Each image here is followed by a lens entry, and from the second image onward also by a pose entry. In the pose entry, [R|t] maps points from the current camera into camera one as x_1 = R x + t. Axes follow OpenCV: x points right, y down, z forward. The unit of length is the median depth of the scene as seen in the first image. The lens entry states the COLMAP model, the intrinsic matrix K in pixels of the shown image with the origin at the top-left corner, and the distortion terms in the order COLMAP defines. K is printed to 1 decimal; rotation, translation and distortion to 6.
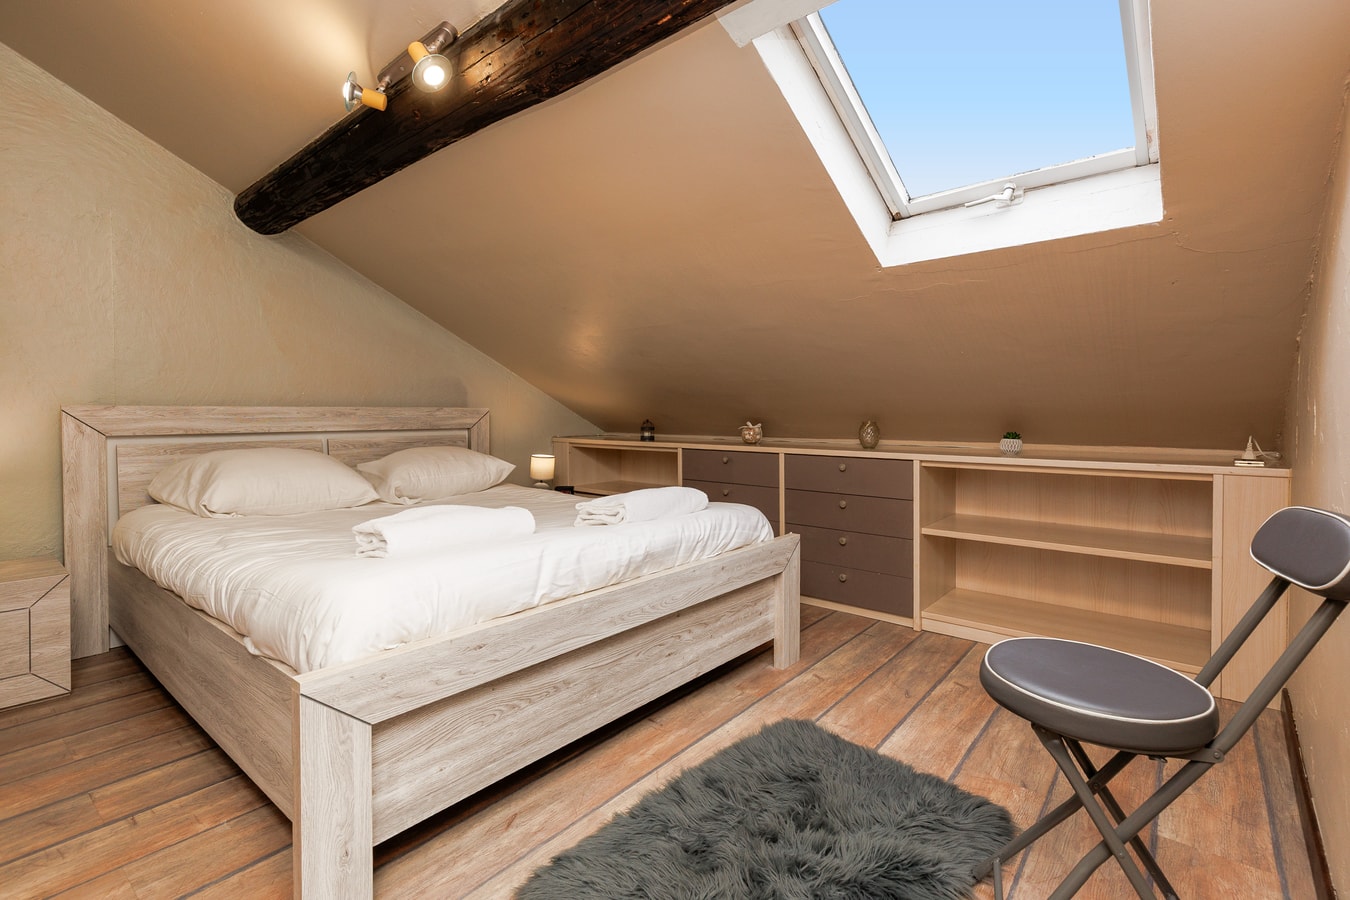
lens RADIAL K [[629.5, 0, 708.6], [0, 629.5, 448.1], [0, 0, 1]] dist [0.004183, -0.000045]
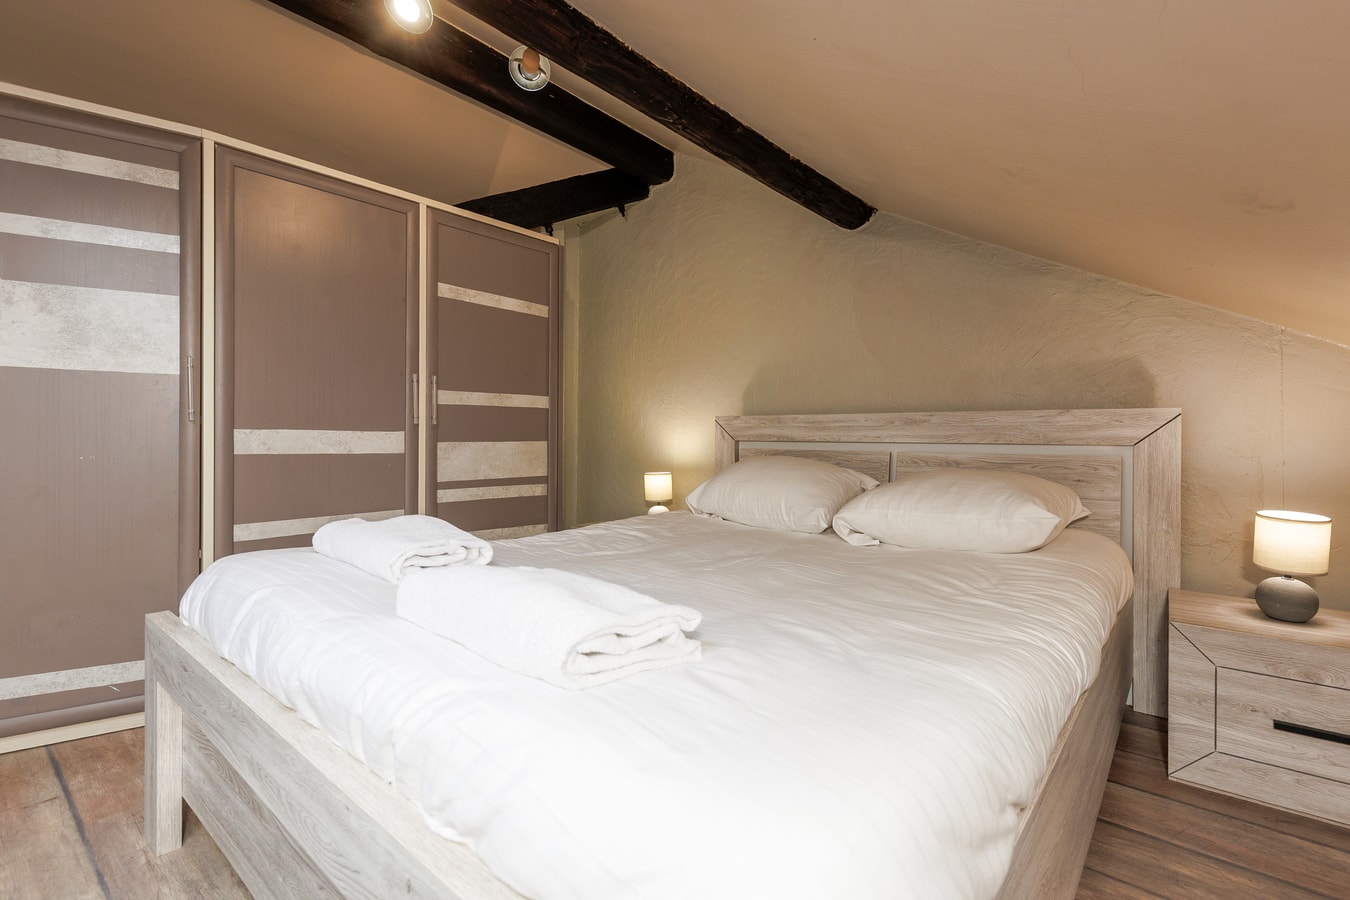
lens RADIAL K [[629.5, 0, 708.6], [0, 629.5, 448.1], [0, 0, 1]] dist [0.004183, -0.000045]
pose [[-0.017542, 0.033903, -0.999271, 0.195373], [-0.052550, 0.998012, 0.034783, -0.030910], [0.998464, 0.053122, -0.015726, 0.673624]]
